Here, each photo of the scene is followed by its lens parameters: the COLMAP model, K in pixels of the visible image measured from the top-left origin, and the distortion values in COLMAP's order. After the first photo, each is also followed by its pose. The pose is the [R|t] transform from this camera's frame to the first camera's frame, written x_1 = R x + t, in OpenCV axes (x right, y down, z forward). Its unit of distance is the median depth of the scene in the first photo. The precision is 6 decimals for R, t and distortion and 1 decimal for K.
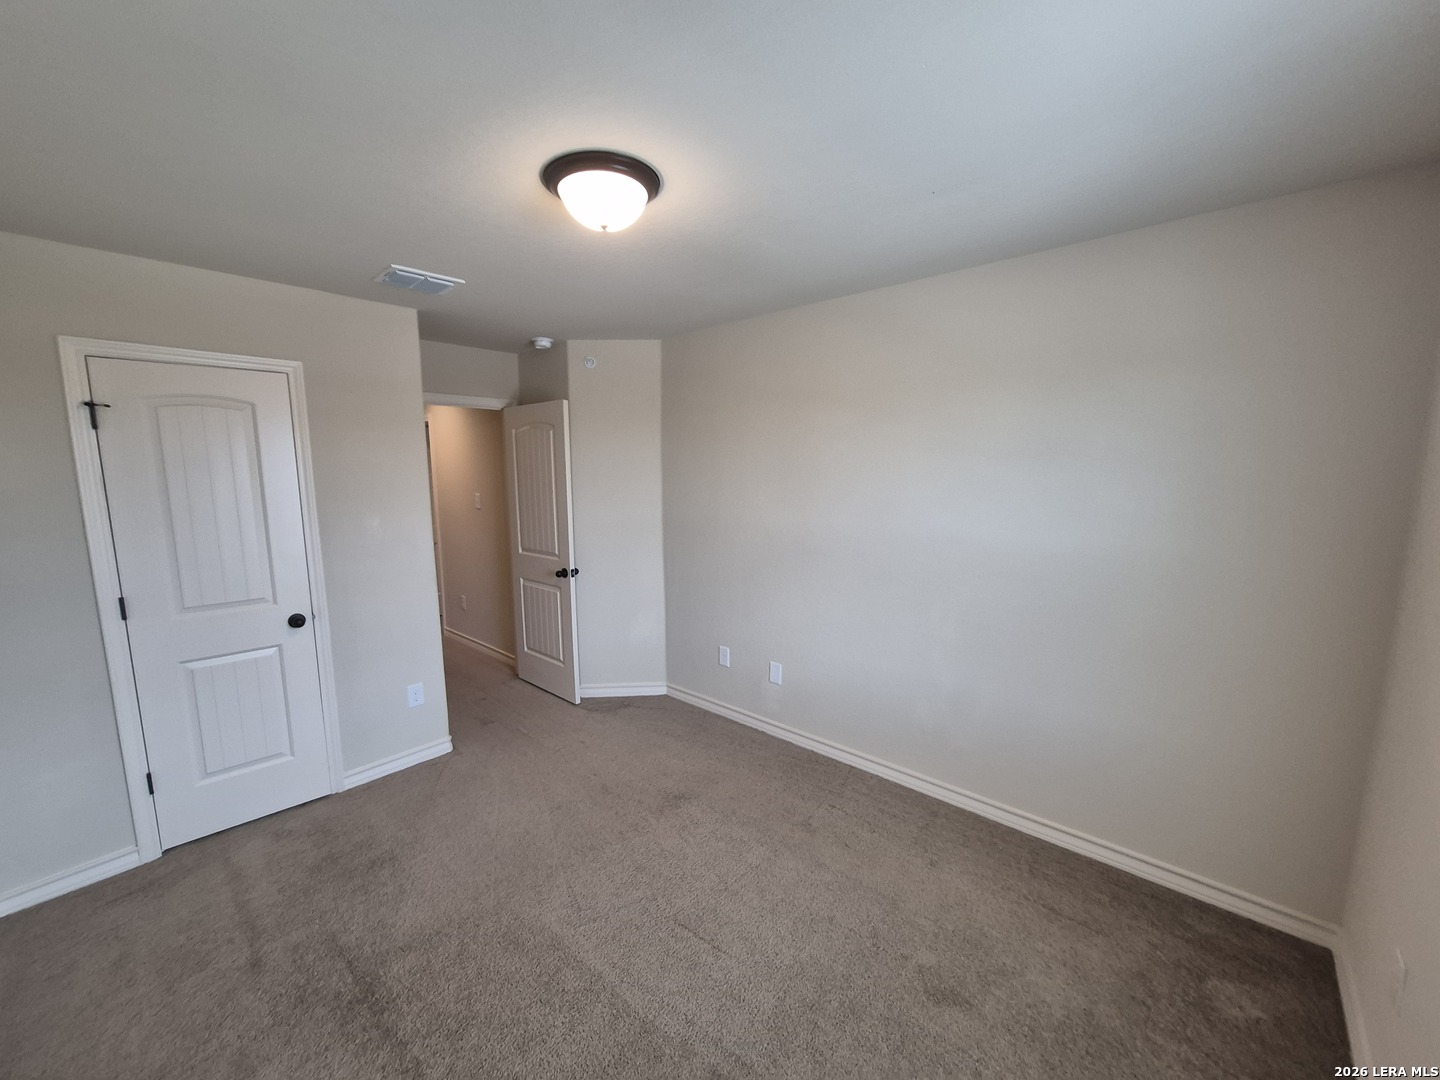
lens RADIAL K [[569.8, 0, 708.2], [0, 569.8, 544.4], [0, 0, 1]] dist [0.001495, 0.000360]
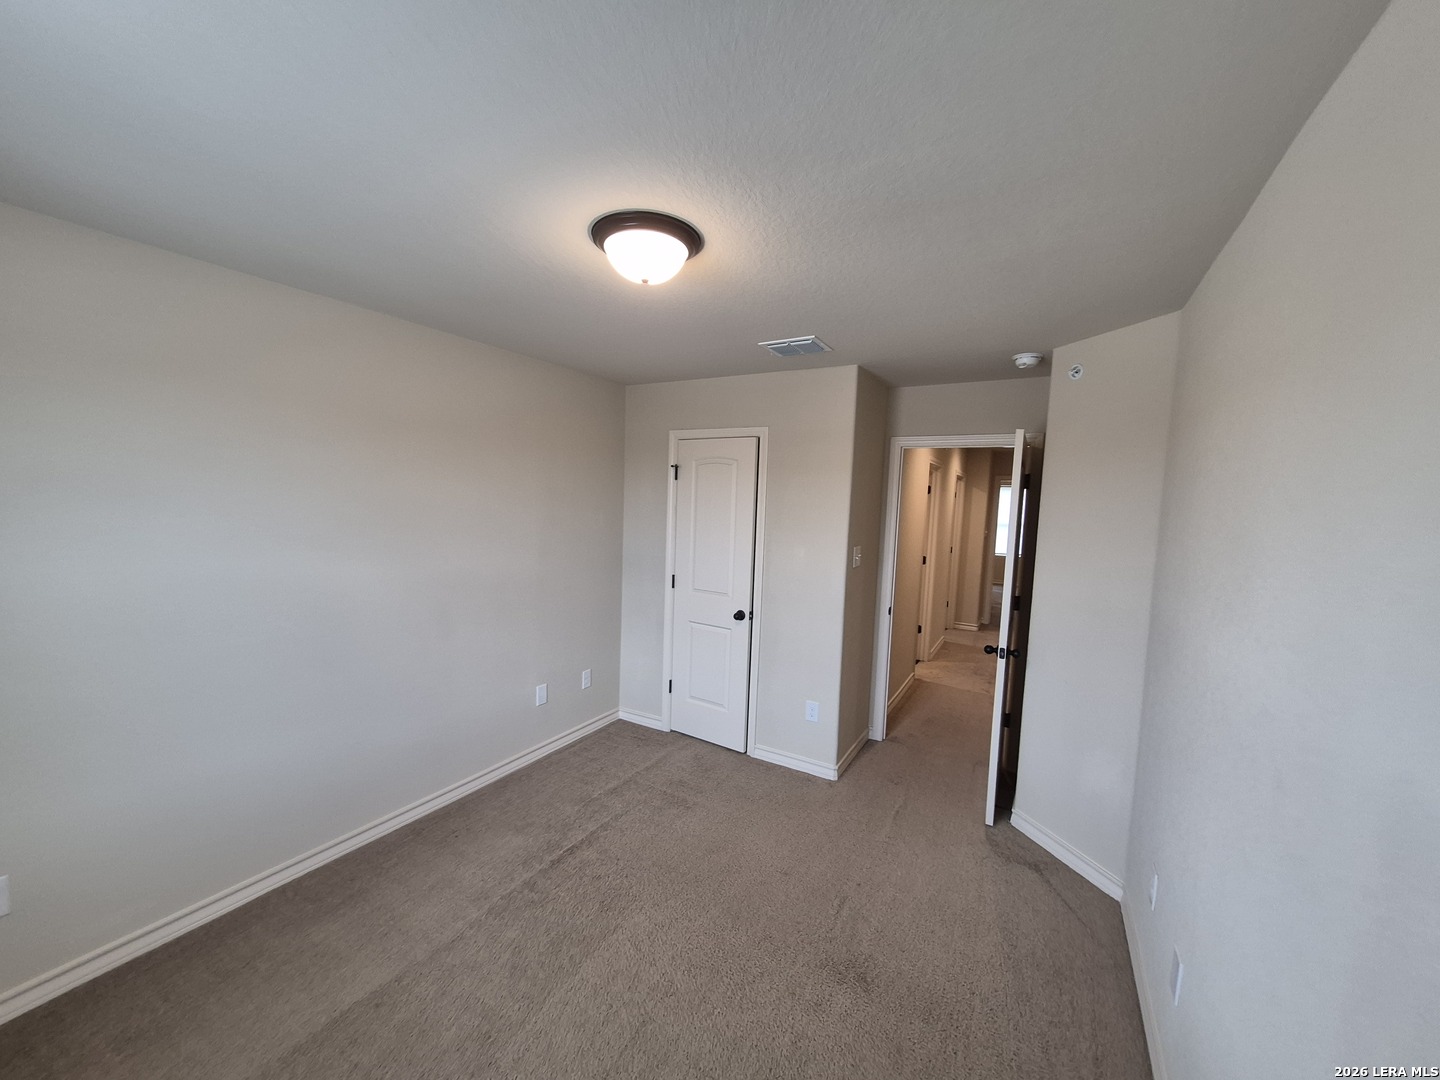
lens RADIAL K [[569.8, 0, 708.2], [0, 569.8, 544.4], [0, 0, 1]] dist [0.001495, 0.000360]
pose [[0.204360, 0.097145, -0.974064, 0.603358], [-0.166810, 0.983966, 0.063136, -0.111584], [0.964578, 0.149581, 0.217288, 0.634026]]
